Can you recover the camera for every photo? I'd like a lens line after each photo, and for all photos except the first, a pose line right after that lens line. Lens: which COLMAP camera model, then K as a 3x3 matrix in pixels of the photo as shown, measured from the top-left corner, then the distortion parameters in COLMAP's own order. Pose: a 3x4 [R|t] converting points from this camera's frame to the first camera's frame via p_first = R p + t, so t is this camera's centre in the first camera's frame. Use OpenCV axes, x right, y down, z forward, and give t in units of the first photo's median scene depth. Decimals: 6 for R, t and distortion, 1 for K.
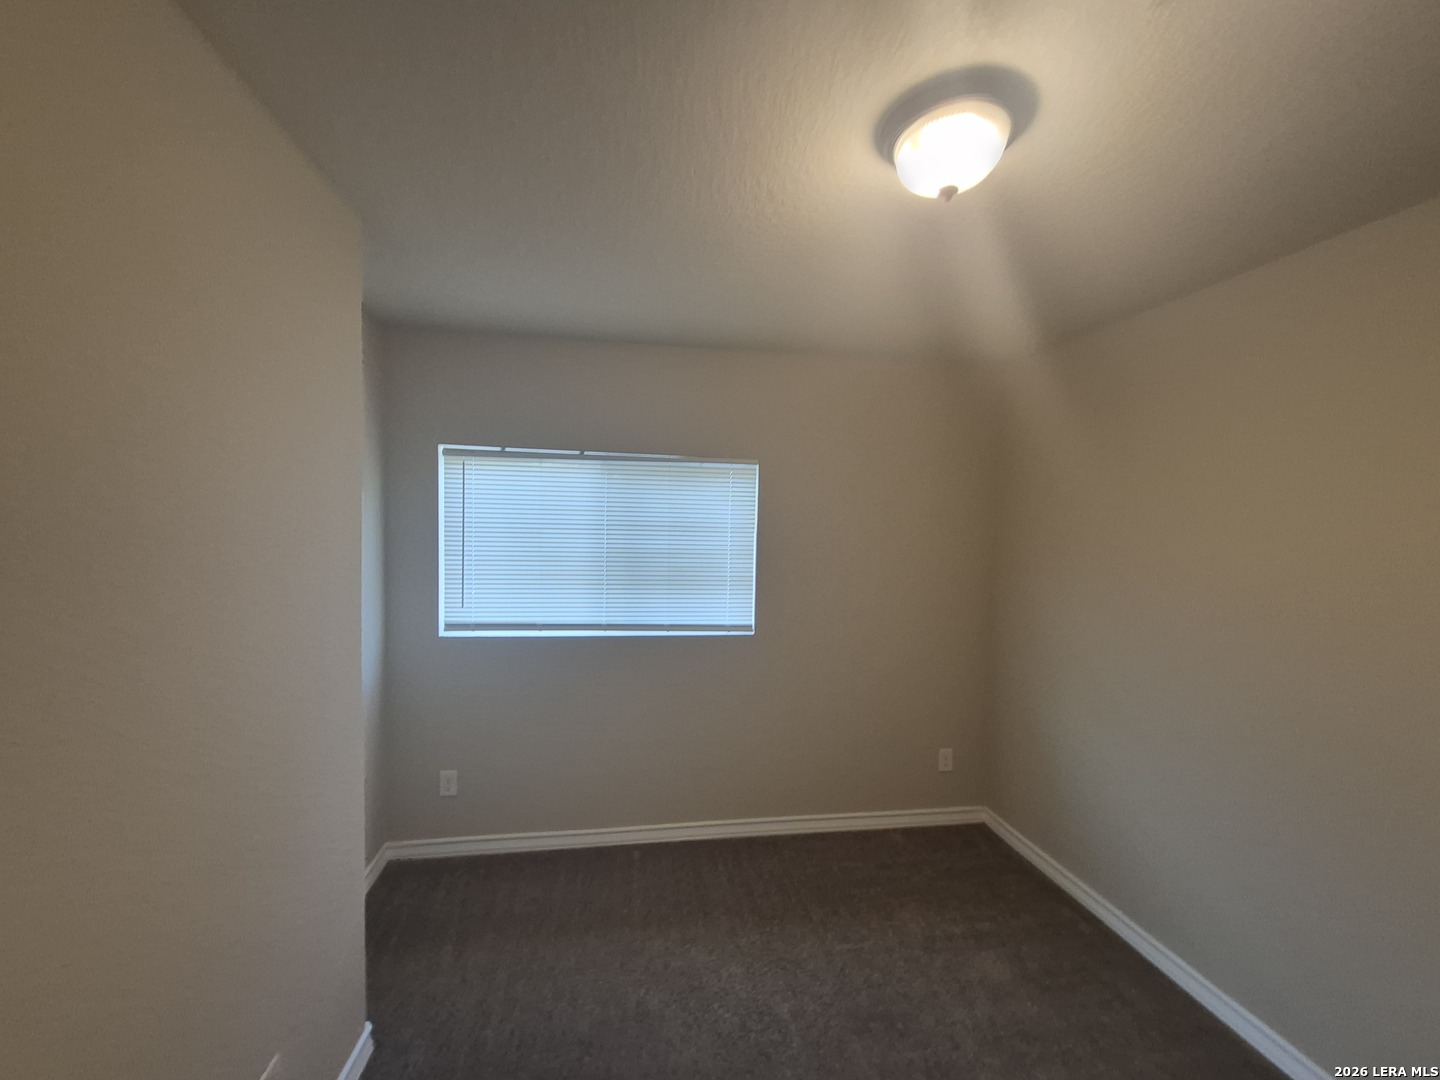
lens RADIAL K [[564.0, 0, 709.0], [0, 564.0, 546.0], [0, 0, 1]] dist [0.005504, -0.000325]
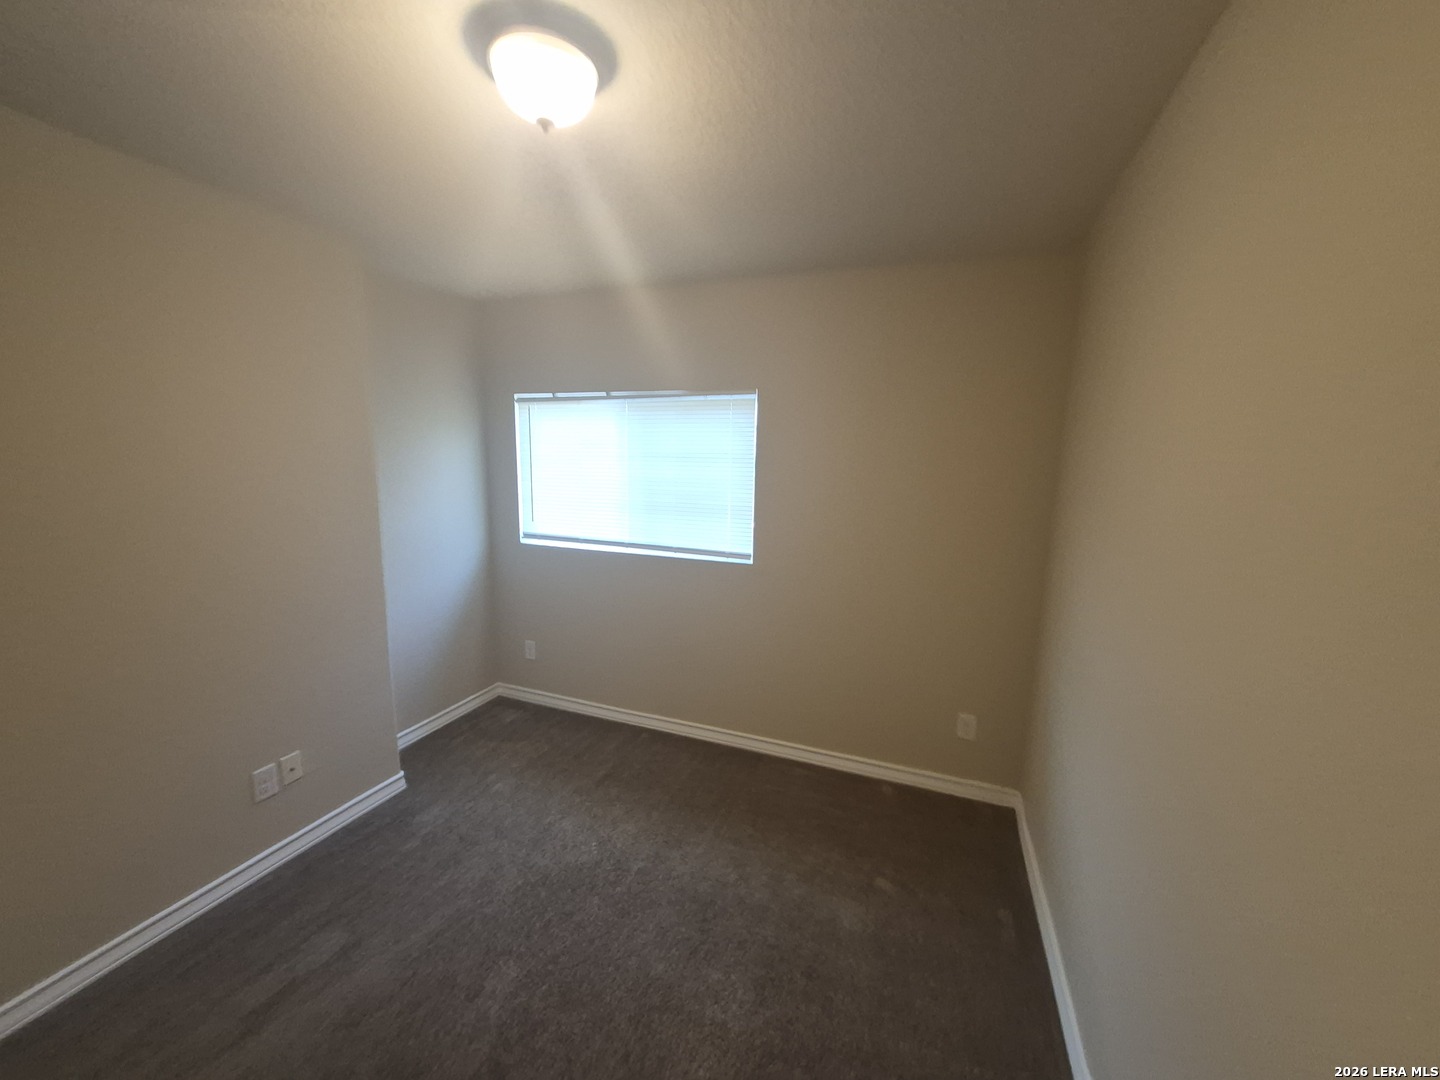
lens RADIAL K [[564.0, 0, 709.0], [0, 564.0, 546.0], [0, 0, 1]] dist [0.005504, -0.000325]
pose [[0.859226, 0.074841, -0.506092, 0.560019], [-0.018313, 0.993107, 0.115769, 0.007968], [0.511268, -0.090203, 0.854675, 0.084283]]
